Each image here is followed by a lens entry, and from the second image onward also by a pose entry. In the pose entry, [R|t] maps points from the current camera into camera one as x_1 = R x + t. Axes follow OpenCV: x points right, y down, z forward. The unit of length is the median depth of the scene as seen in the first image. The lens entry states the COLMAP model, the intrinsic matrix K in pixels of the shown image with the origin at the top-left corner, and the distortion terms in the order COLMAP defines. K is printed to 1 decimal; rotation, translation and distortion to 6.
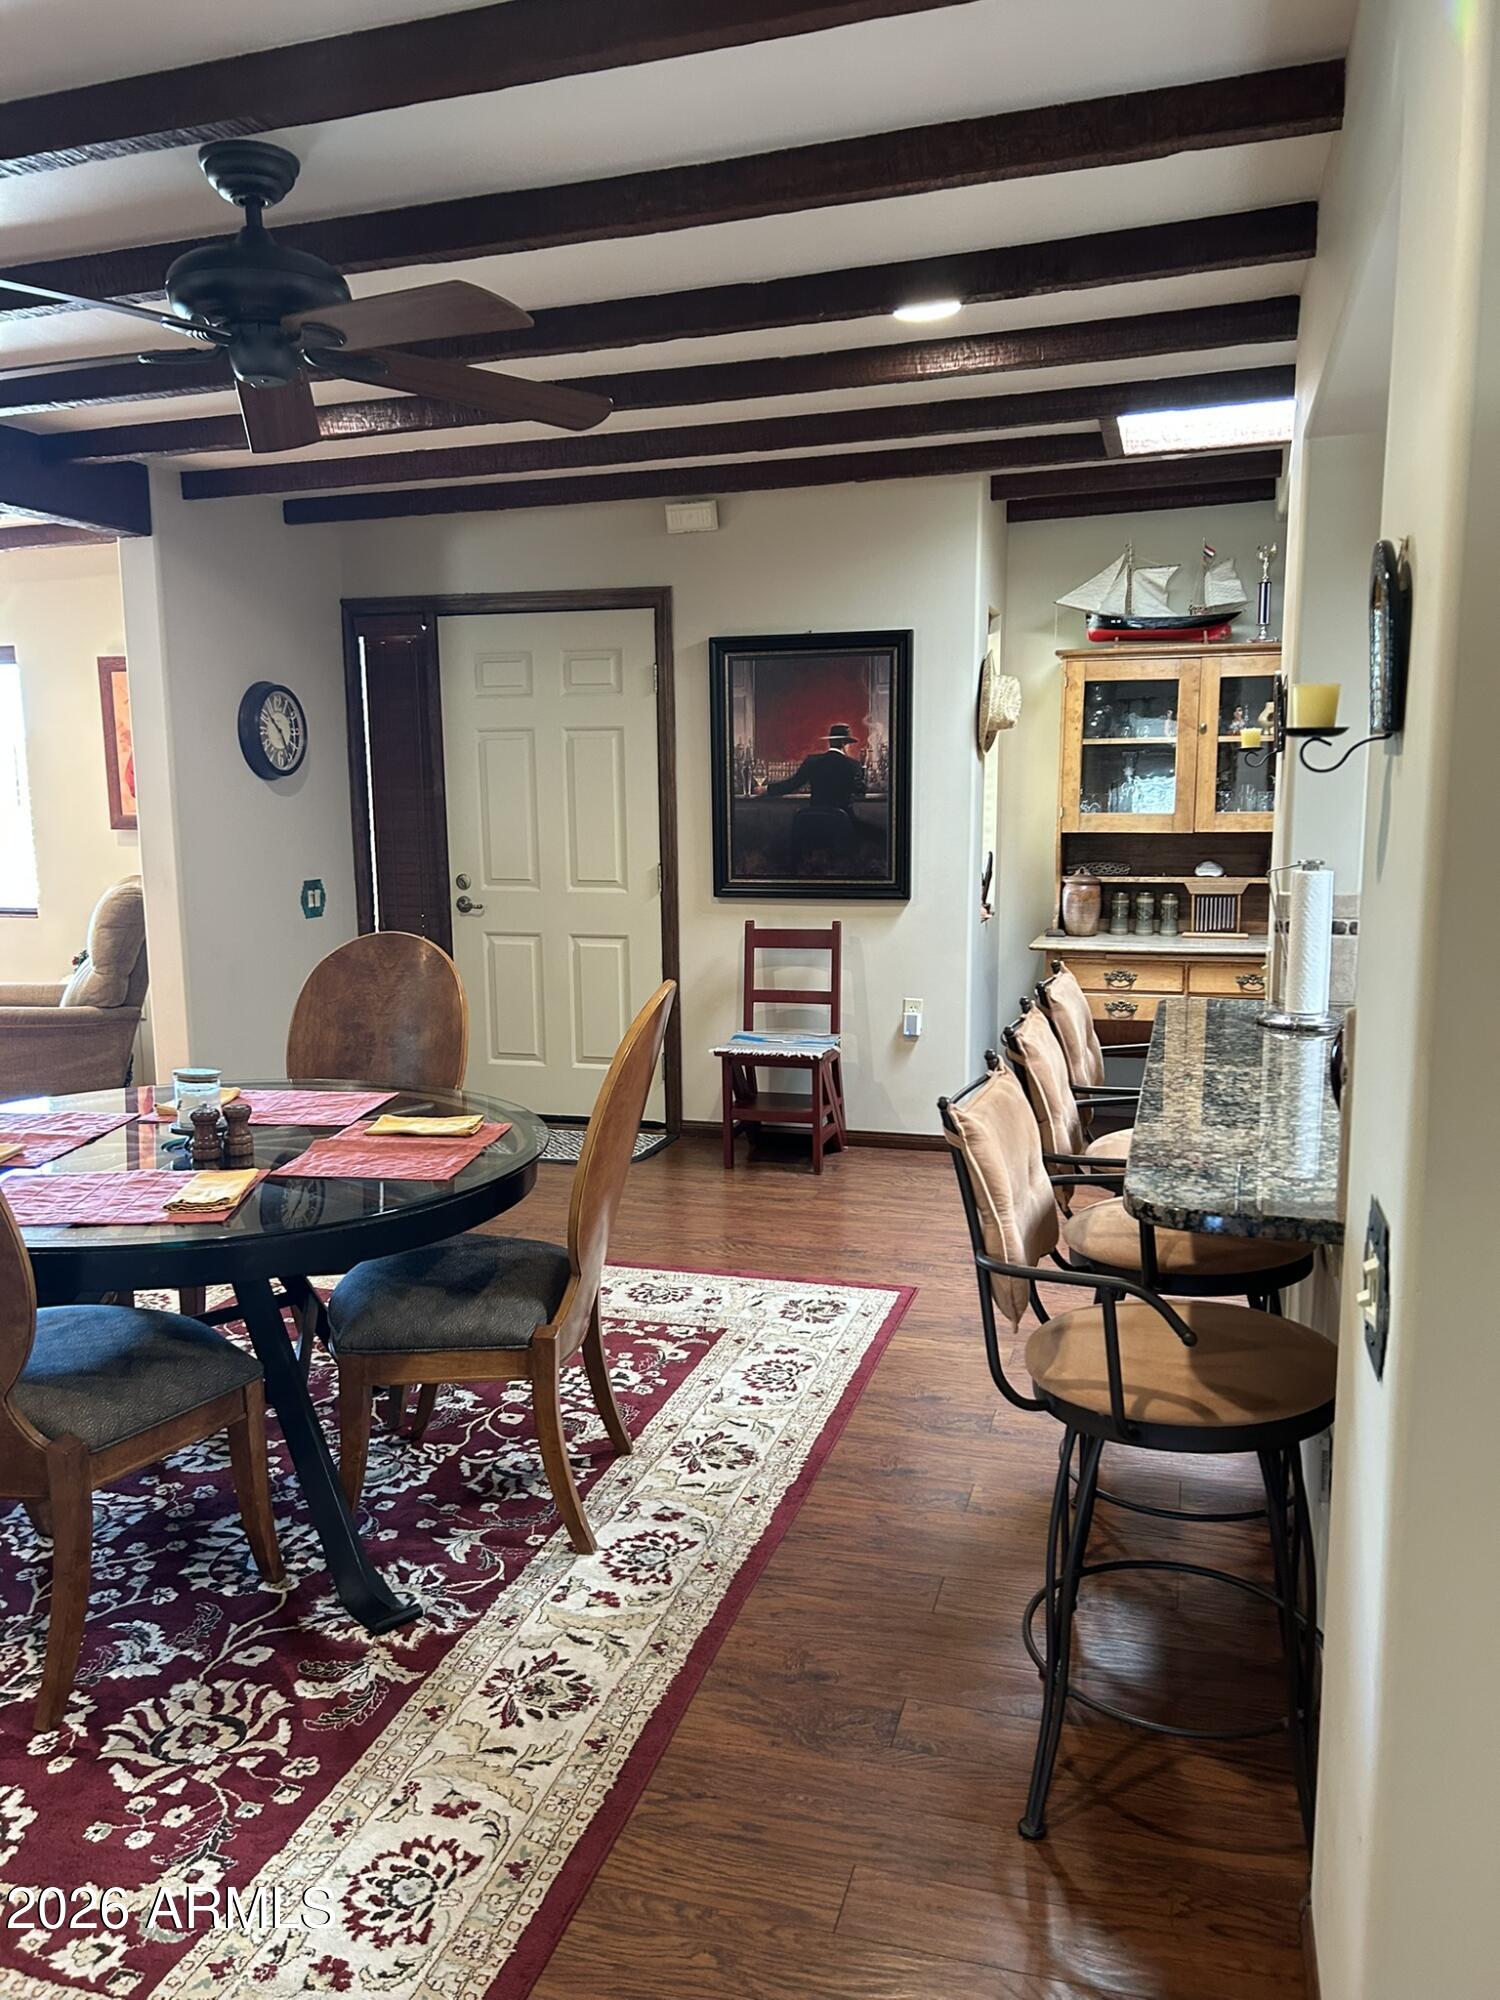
lens RADIAL K [[1515.3, 0, 750.0], [0, 1515.3, 1000.0], [0, 0, 1]] dist [0.087151, -0.086196]
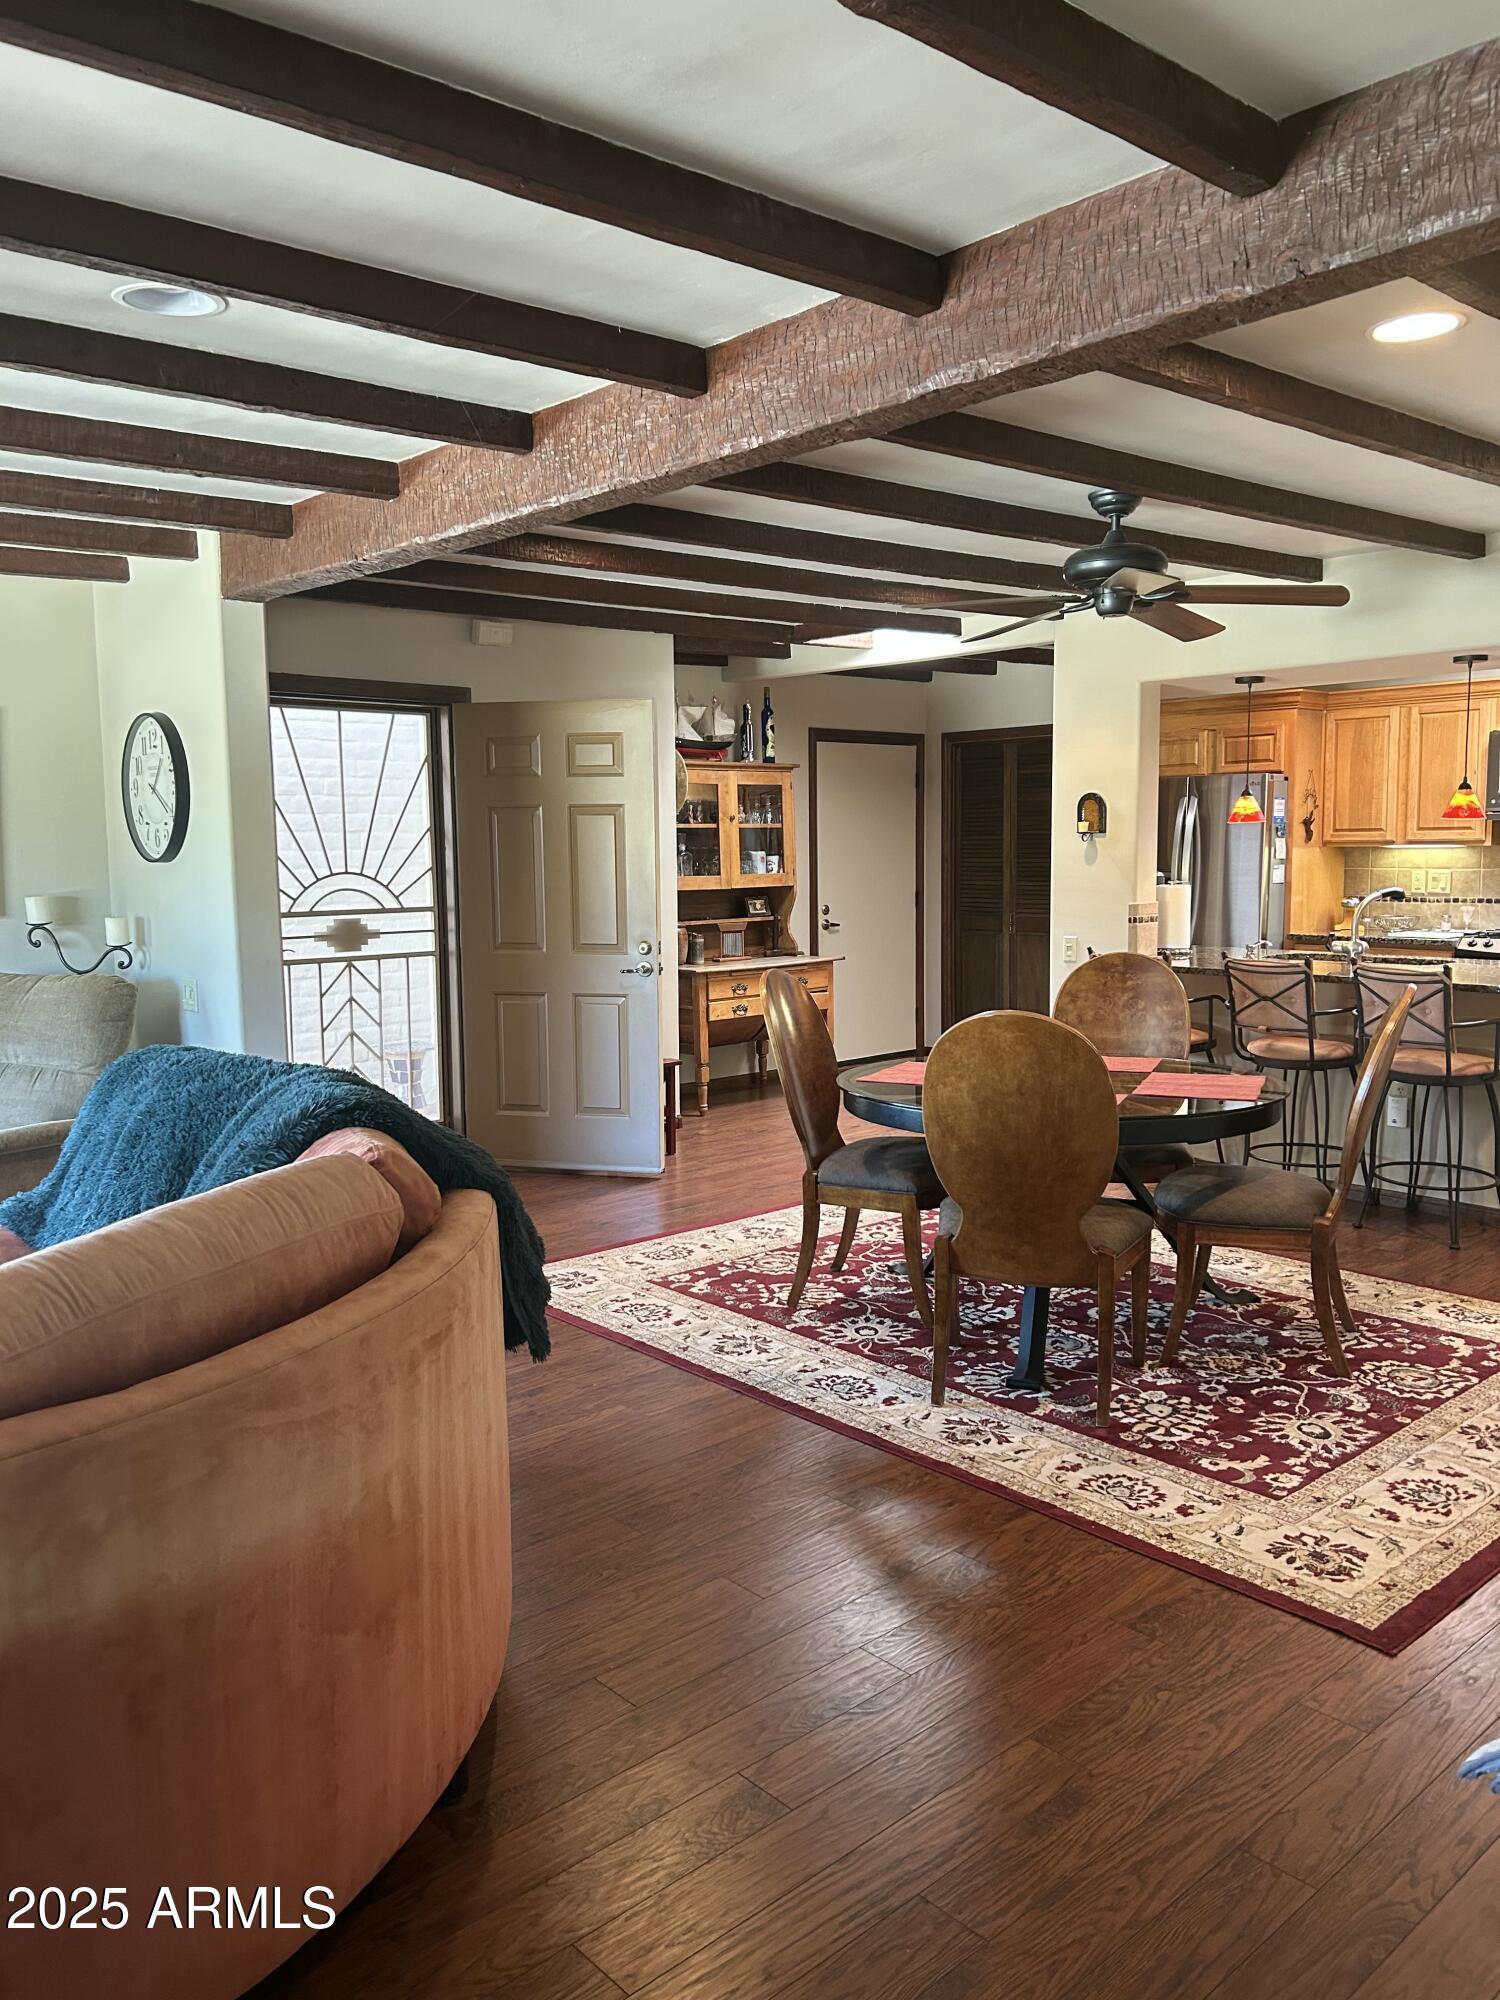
lens RADIAL K [[1513.5, 0, 750.0], [0, 1513.5, 1000.0], [0, 0, 1]] dist [0.025940, -0.040261]
pose [[0.517818, -0.092065, 0.850523, -0.958798], [0.133614, 0.990695, 0.025890, -0.037593], [-0.844992, 0.100236, 0.525301, 0.234873]]
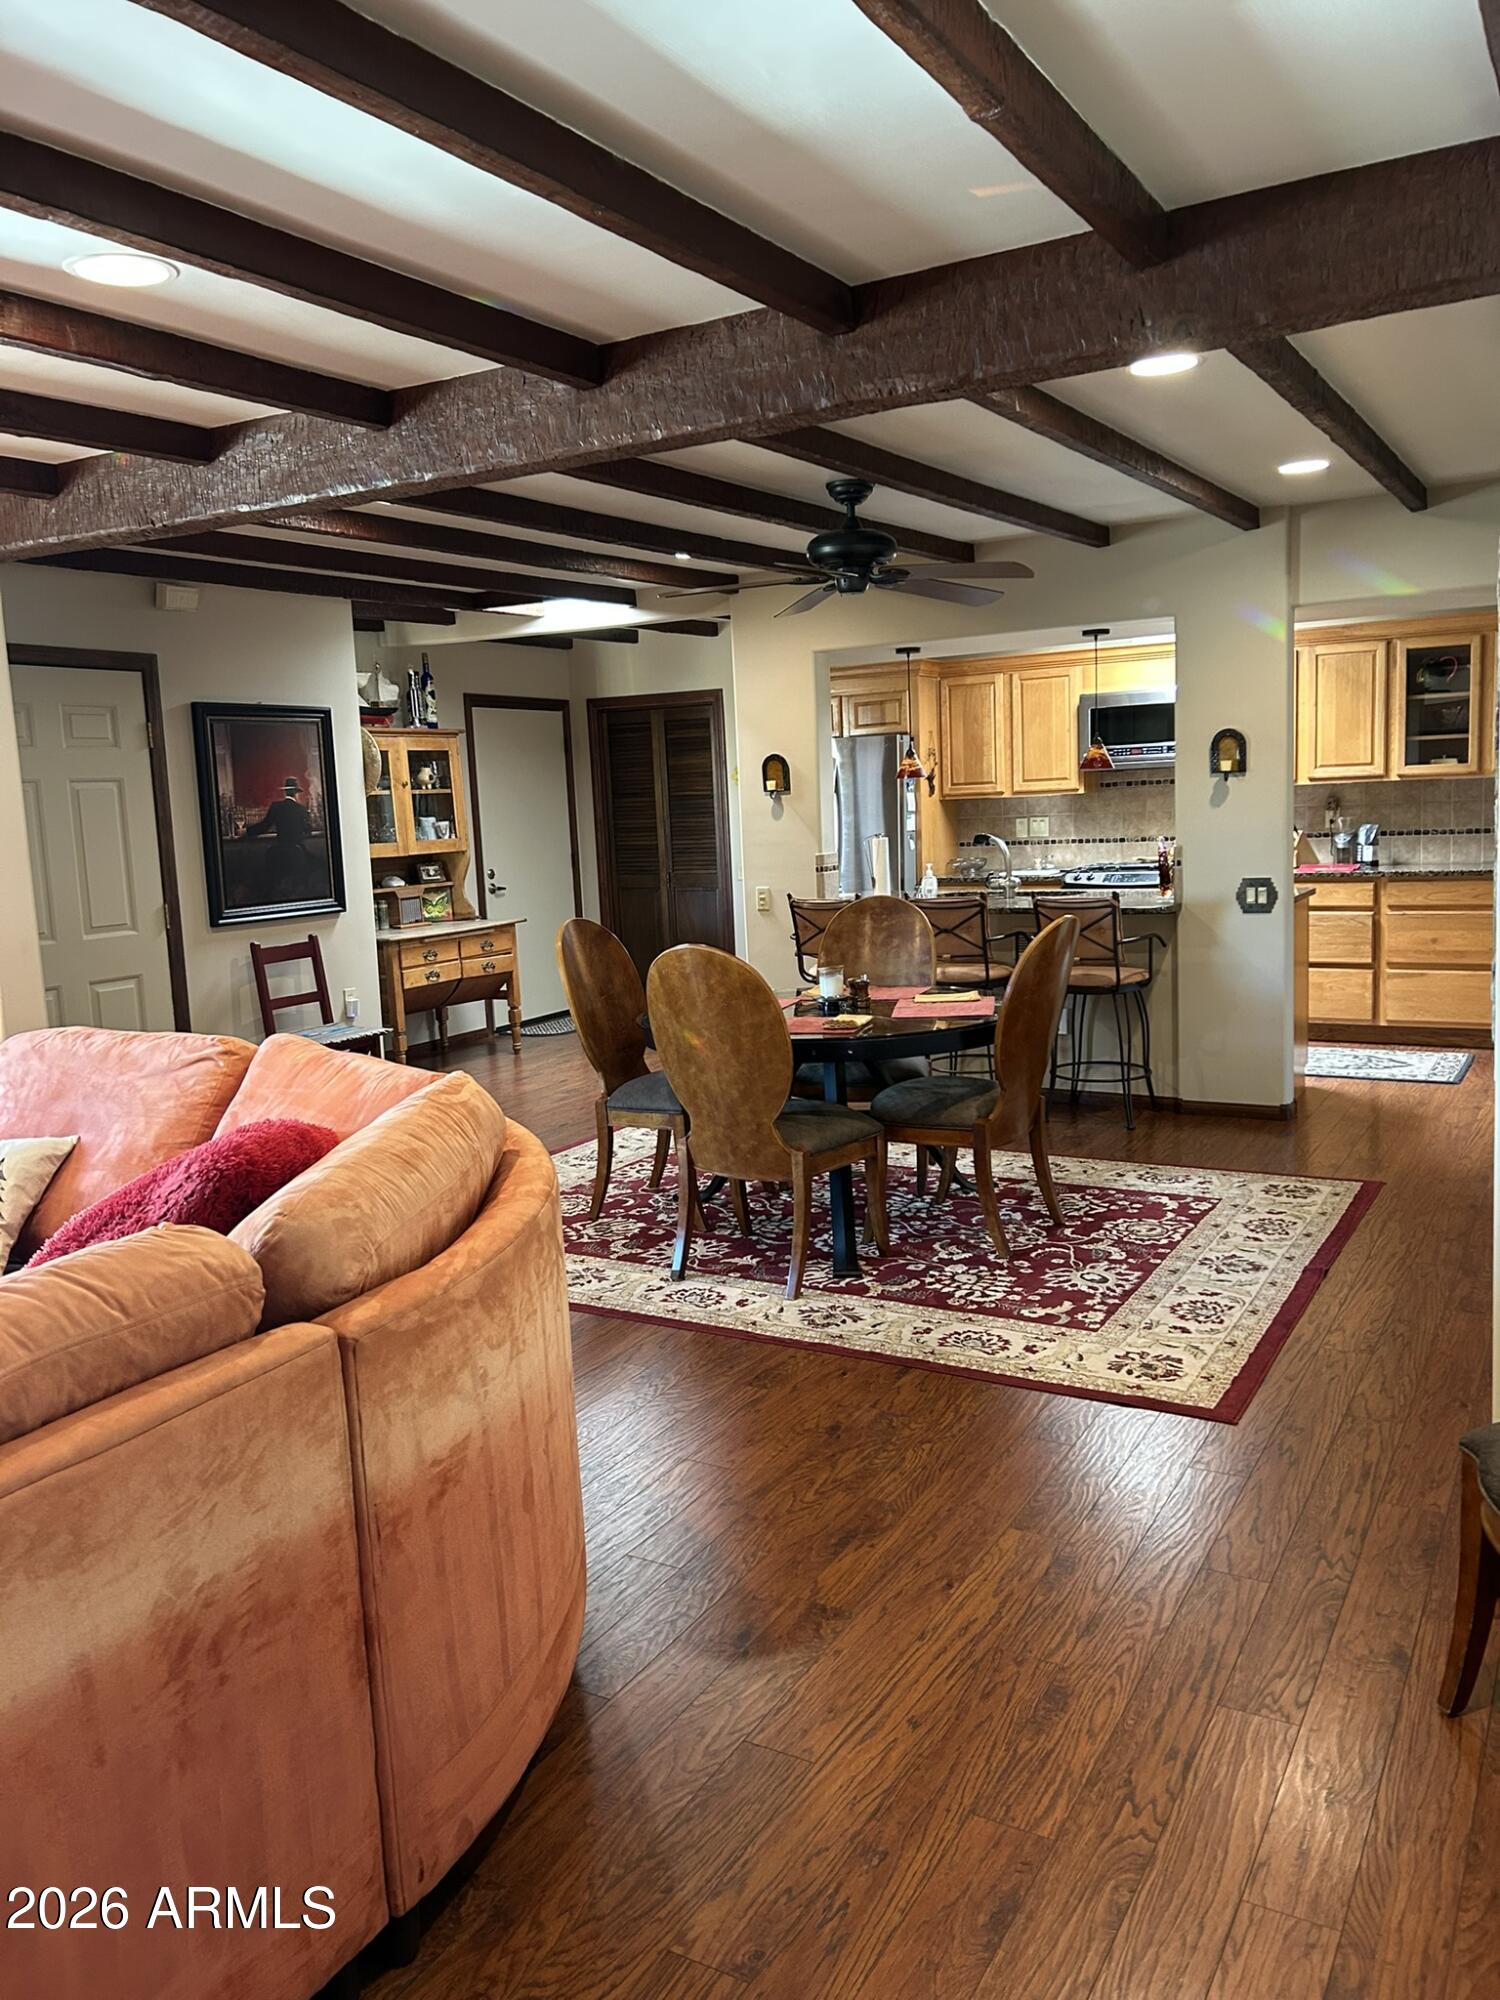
lens RADIAL K [[1513.2, 0, 781.7], [0, 1513.2, 976.7], [0, 0, 1]] dist [0.179852, -0.469647]
pose [[0.212179, -0.121662, 0.969628, -1.080100], [0.179983, 0.980111, 0.083593, -0.052926], [-0.960514, 0.156780, 0.229856, 0.342317]]
